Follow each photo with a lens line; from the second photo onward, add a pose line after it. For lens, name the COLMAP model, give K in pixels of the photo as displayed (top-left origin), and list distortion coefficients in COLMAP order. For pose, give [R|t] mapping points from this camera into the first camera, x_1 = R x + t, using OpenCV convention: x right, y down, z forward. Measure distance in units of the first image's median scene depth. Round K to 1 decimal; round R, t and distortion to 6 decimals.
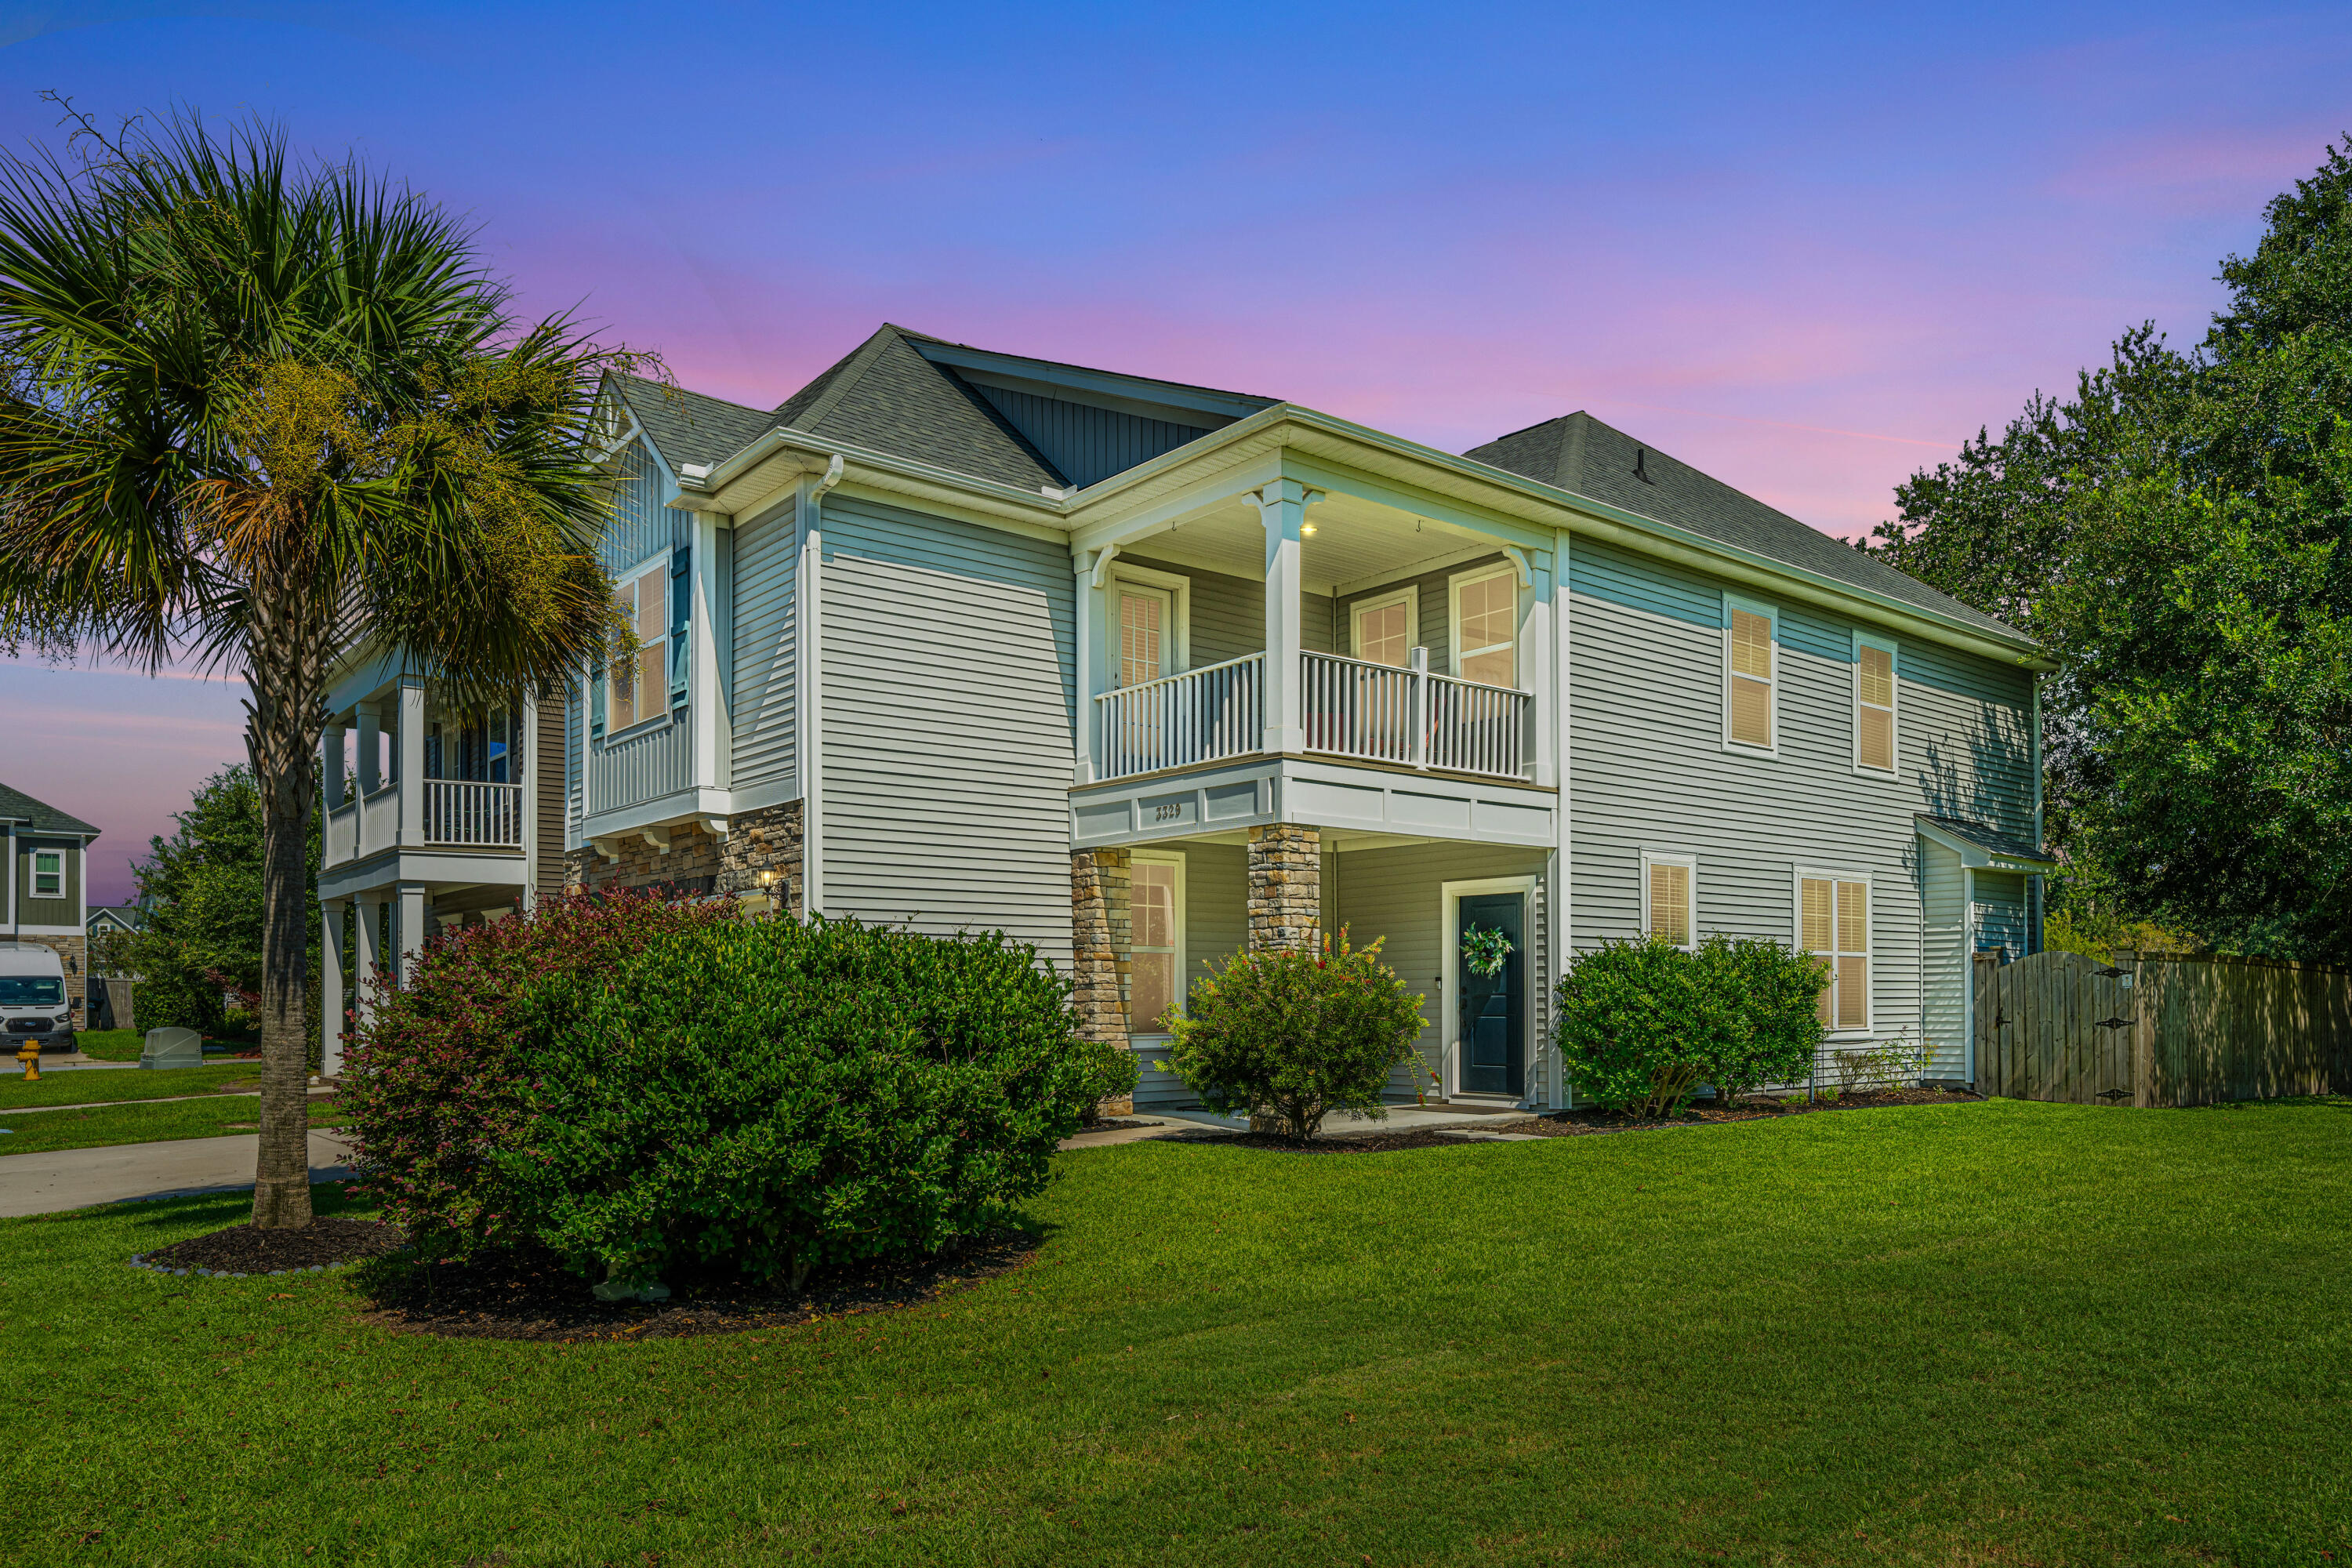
lens RADIAL K [[1514.9, 0, 1176.0], [0, 1514.9, 784.0], [0, 0, 1]] dist [-0.000974, -0.000147]
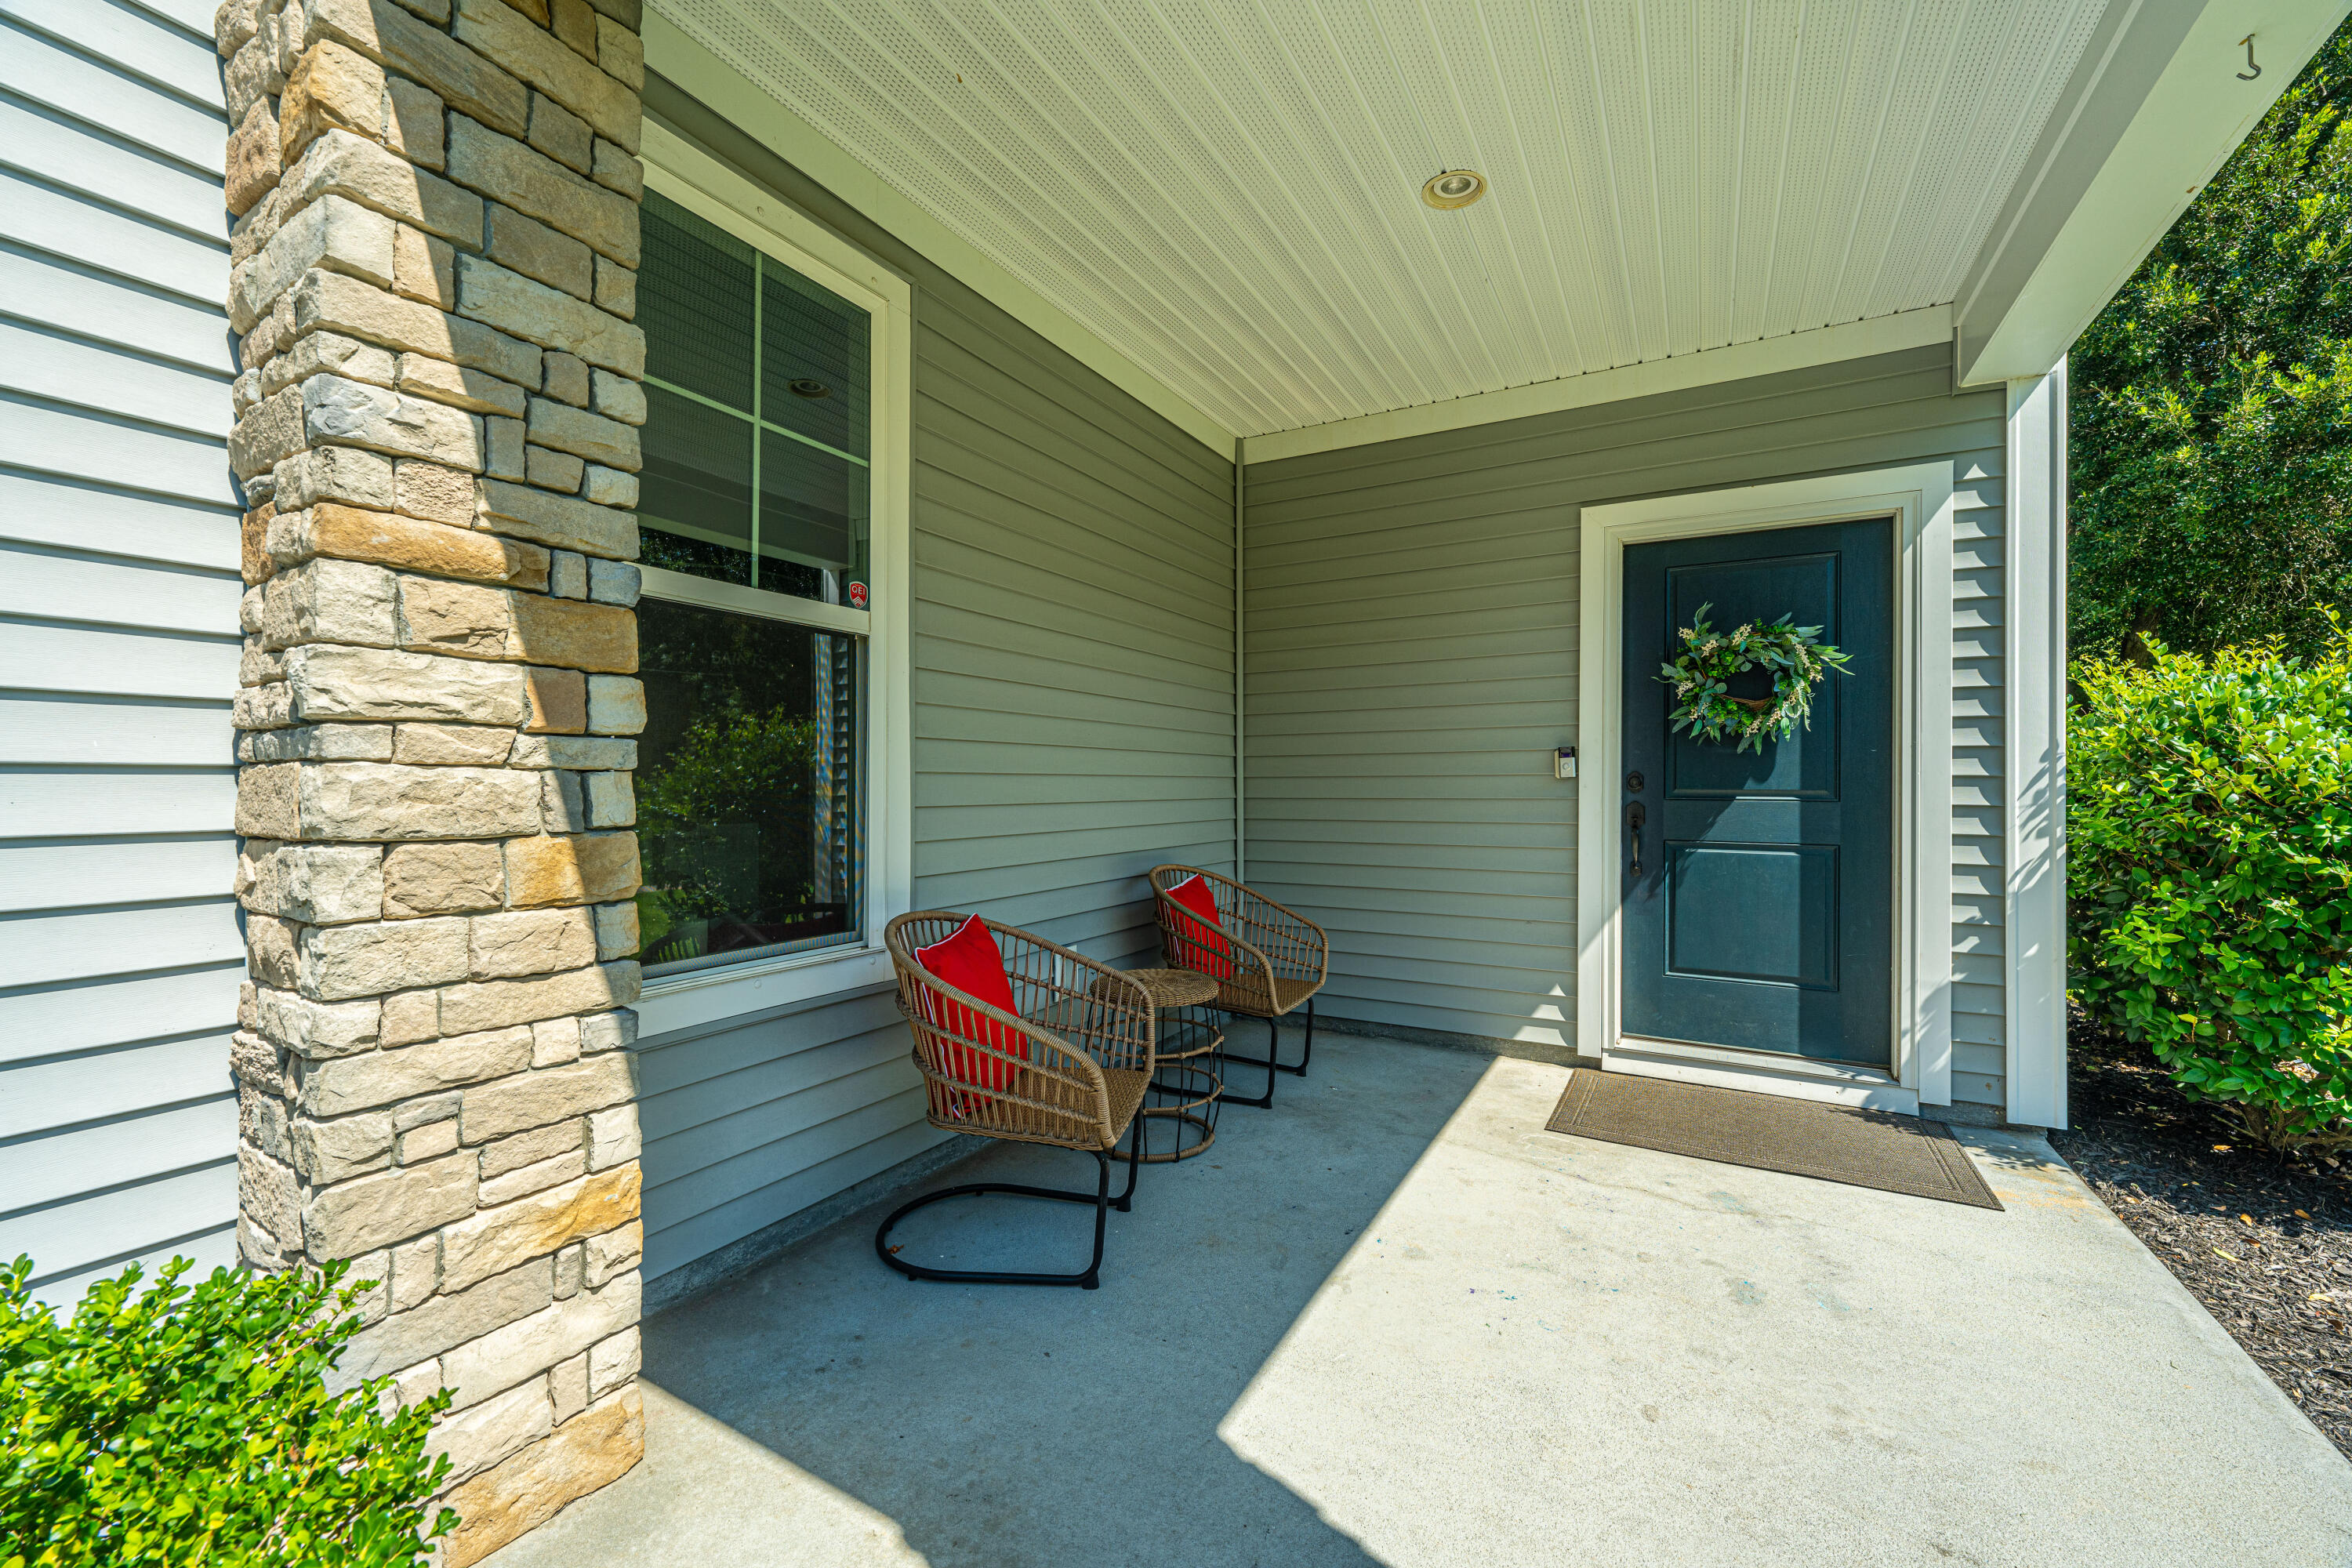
lens RADIAL K [[972.6, 0, 1199.2], [0, 972.6, 784.8], [0, 0, 1]] dist [-0.000539, 0.000225]
pose [[0.932515, 0.004905, 0.361098, -0.009075], [-0.056496, 0.989577, 0.132457, 0.113643], [-0.356685, -0.143919, 0.923073, 0.832489]]
